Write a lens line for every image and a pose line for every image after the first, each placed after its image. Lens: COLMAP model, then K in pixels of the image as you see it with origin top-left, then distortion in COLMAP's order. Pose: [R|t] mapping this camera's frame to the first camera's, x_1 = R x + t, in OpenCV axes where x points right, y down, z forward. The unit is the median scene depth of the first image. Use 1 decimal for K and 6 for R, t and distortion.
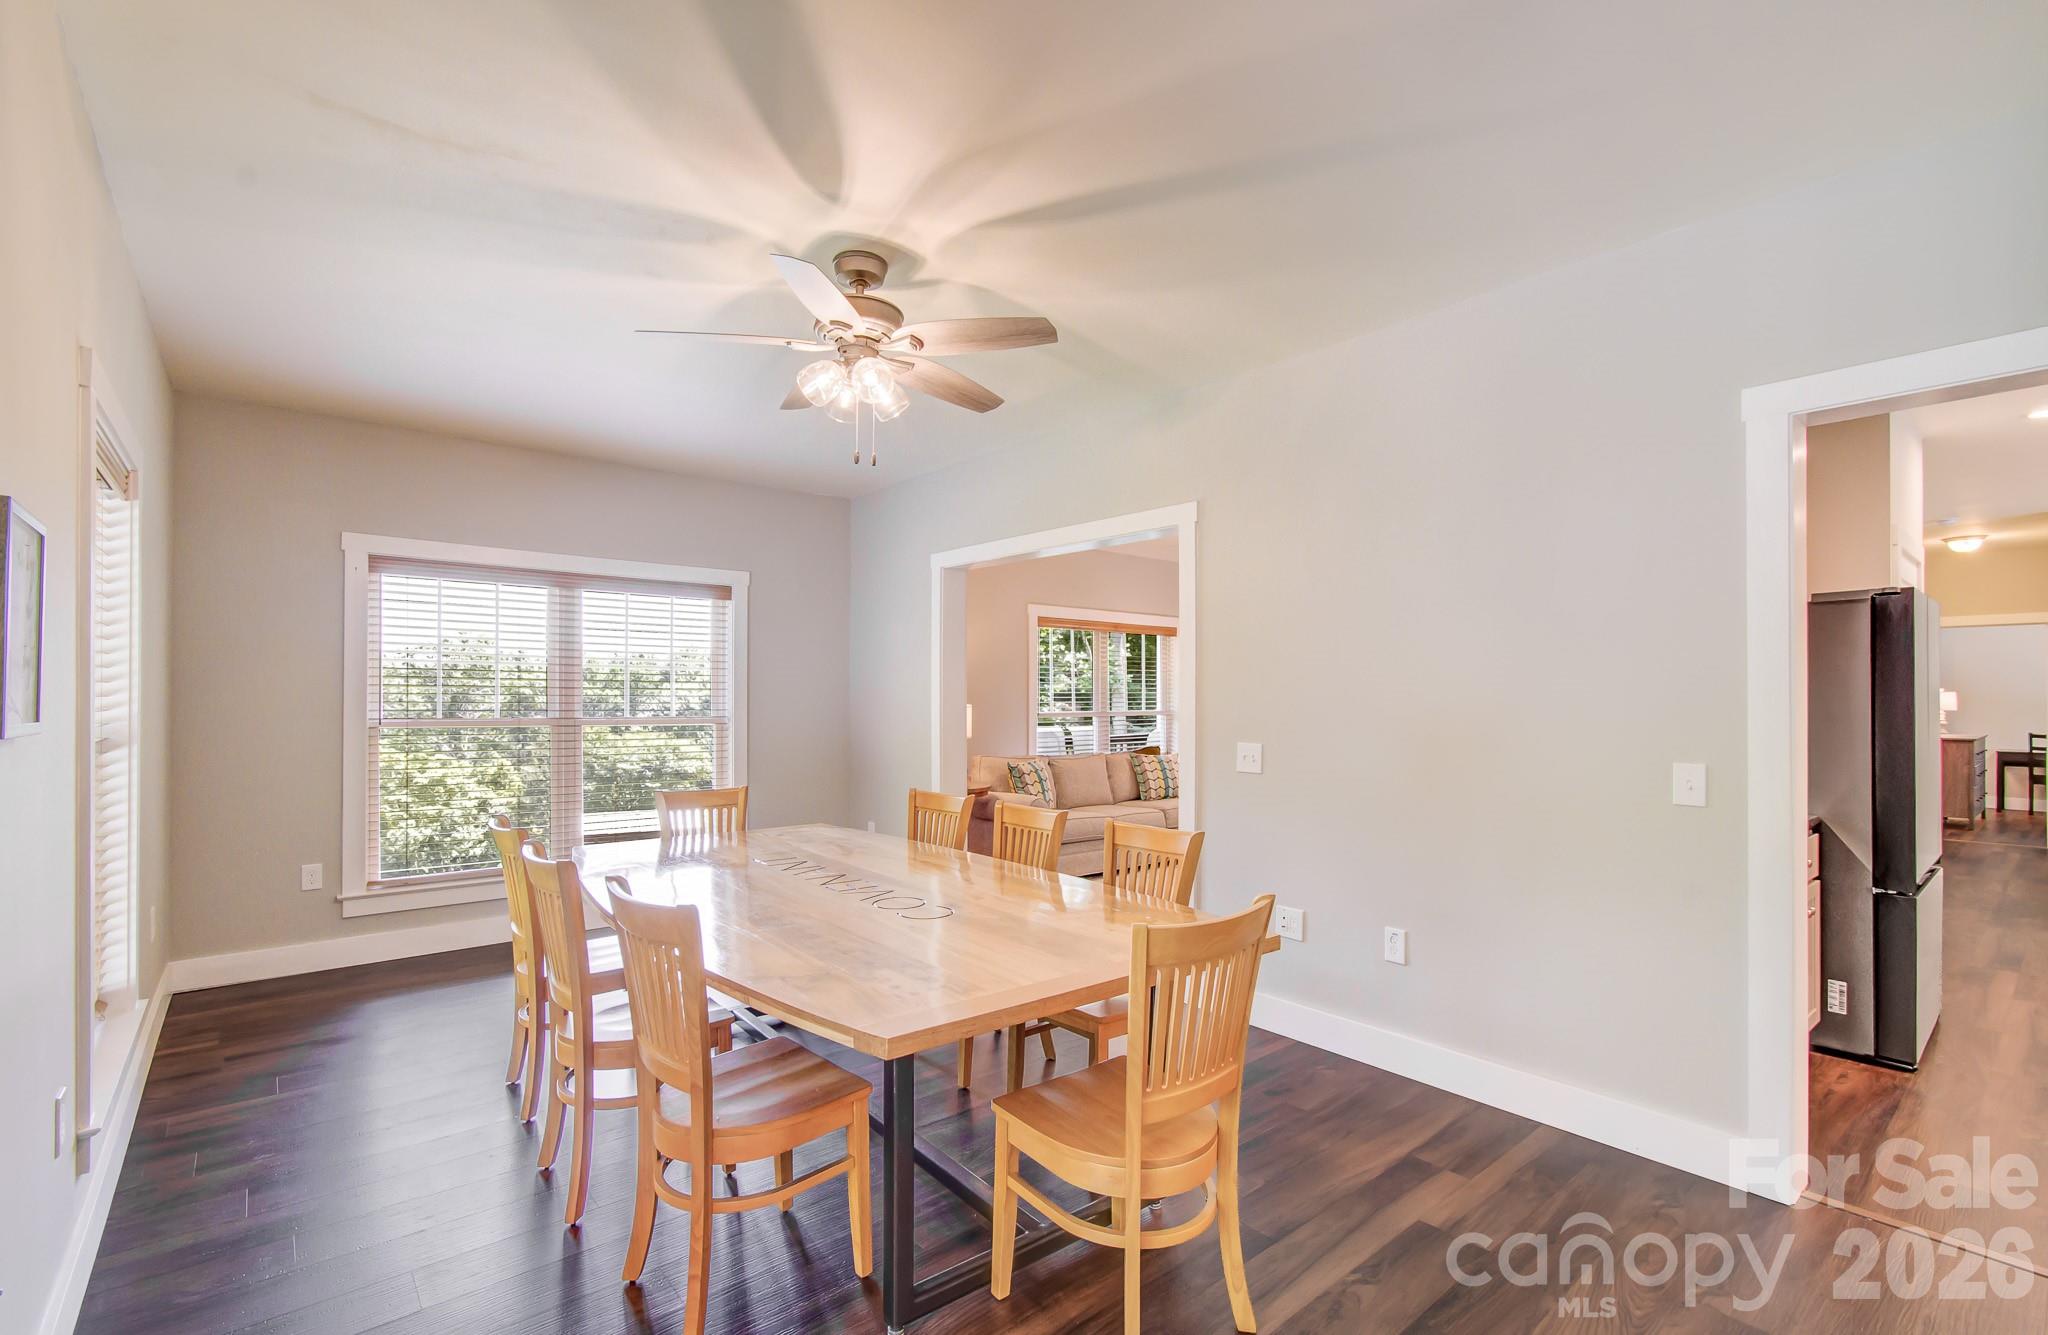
lens RADIAL K [[905.3, 0, 1034.2], [0, 905.3, 697.3], [0, 0, 1]] dist [-0.004621, 0.001915]
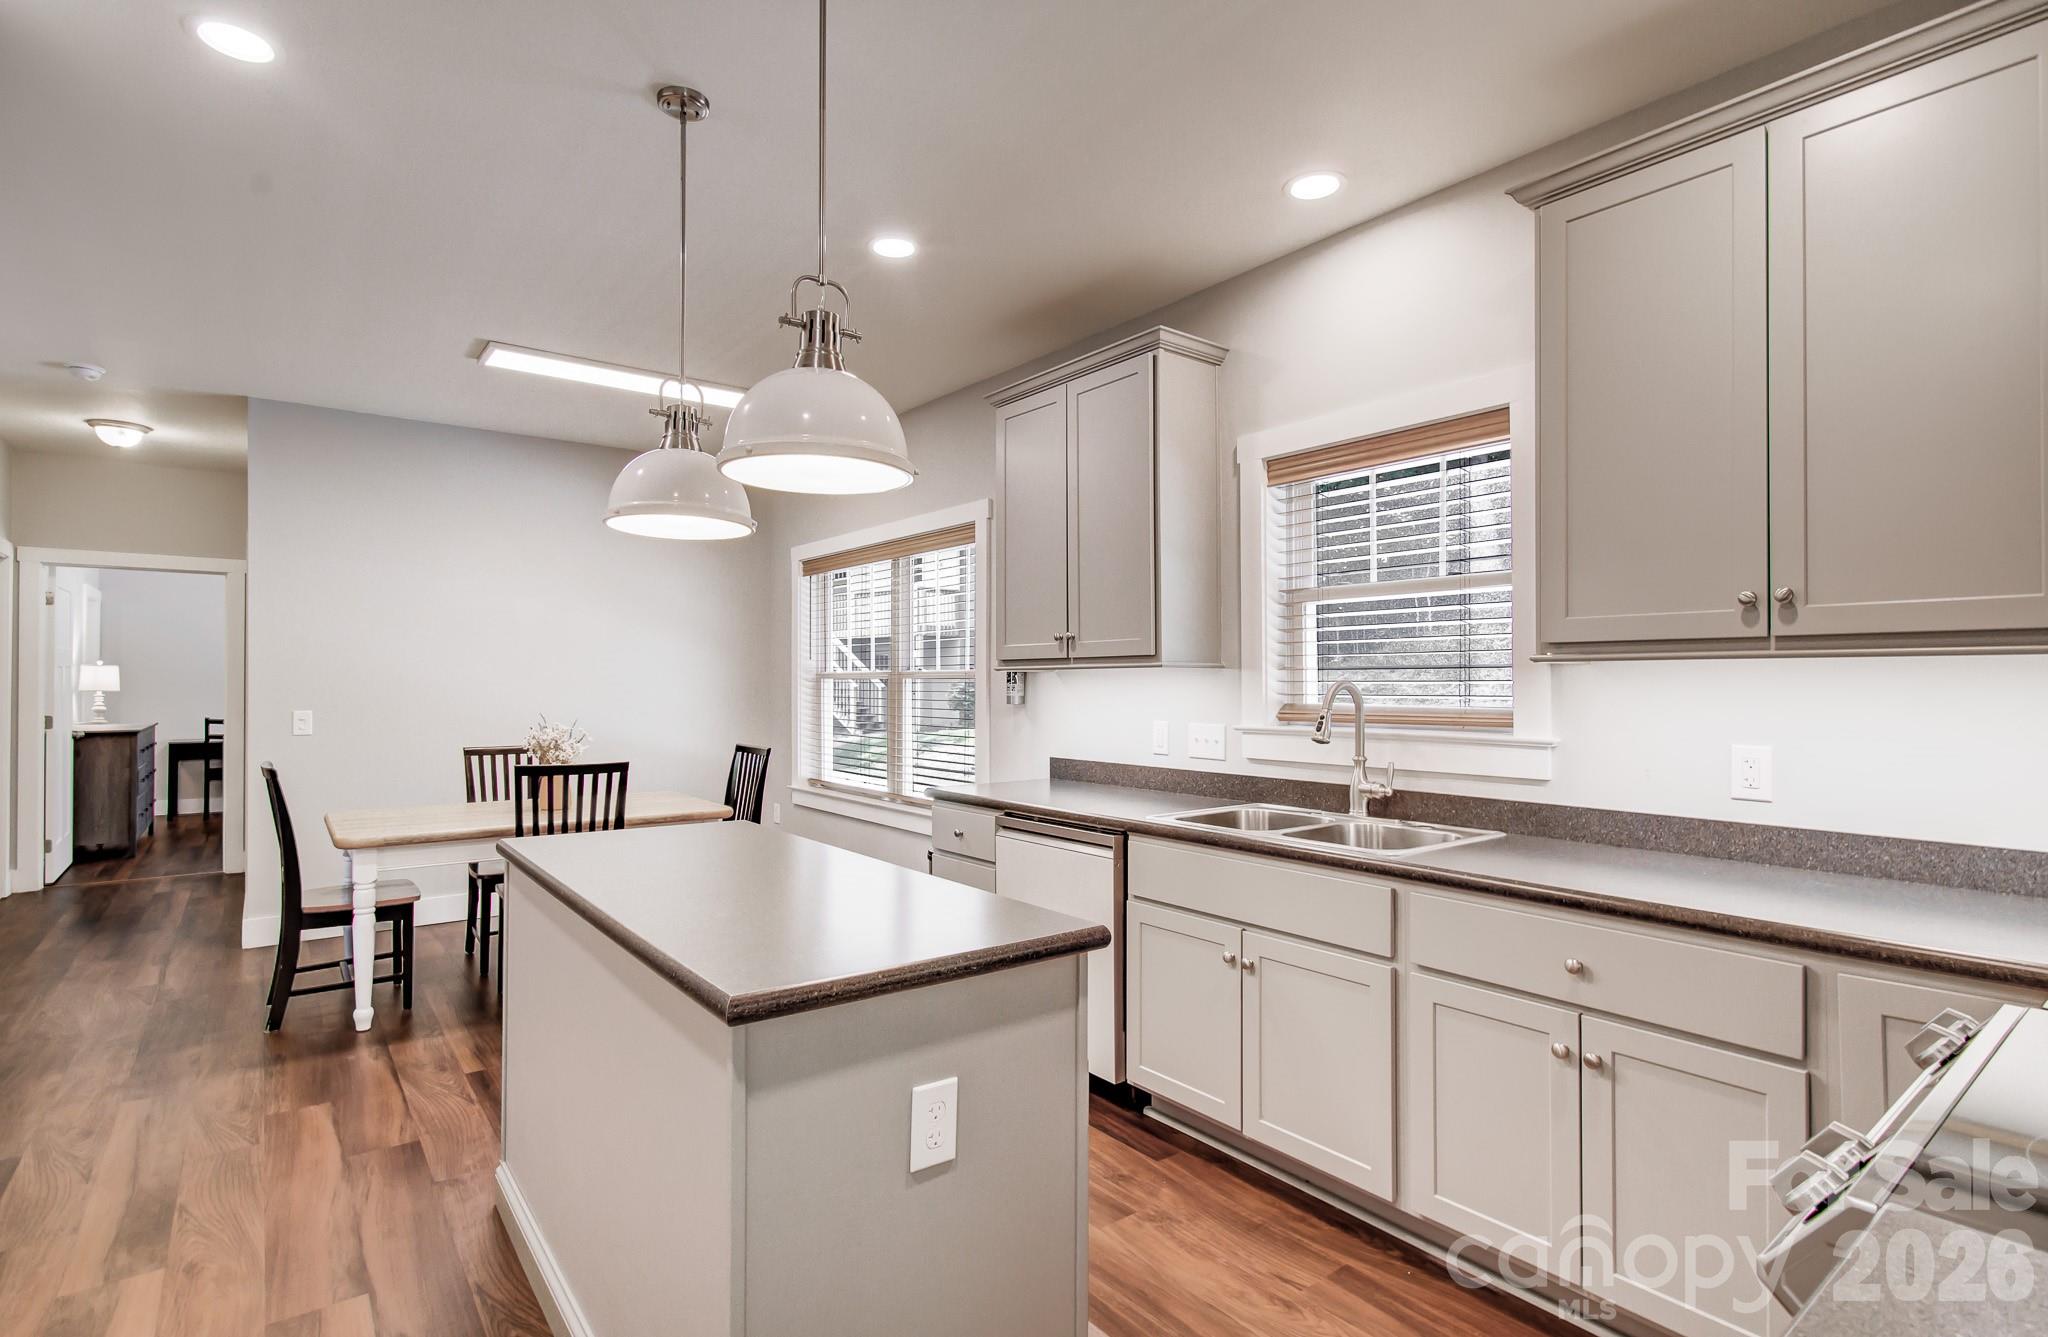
lens RADIAL K [[986.8, 0, 1023.8], [0, 986.8, 674.0], [0, 0, 1]] dist [-0.002086, 0.000805]
pose [[0.046712, 0.008685, 0.998871, 0.263160], [-0.008520, 0.999929, -0.008295, 0.001565], [-0.998872, -0.008123, 0.046783, 0.235168]]
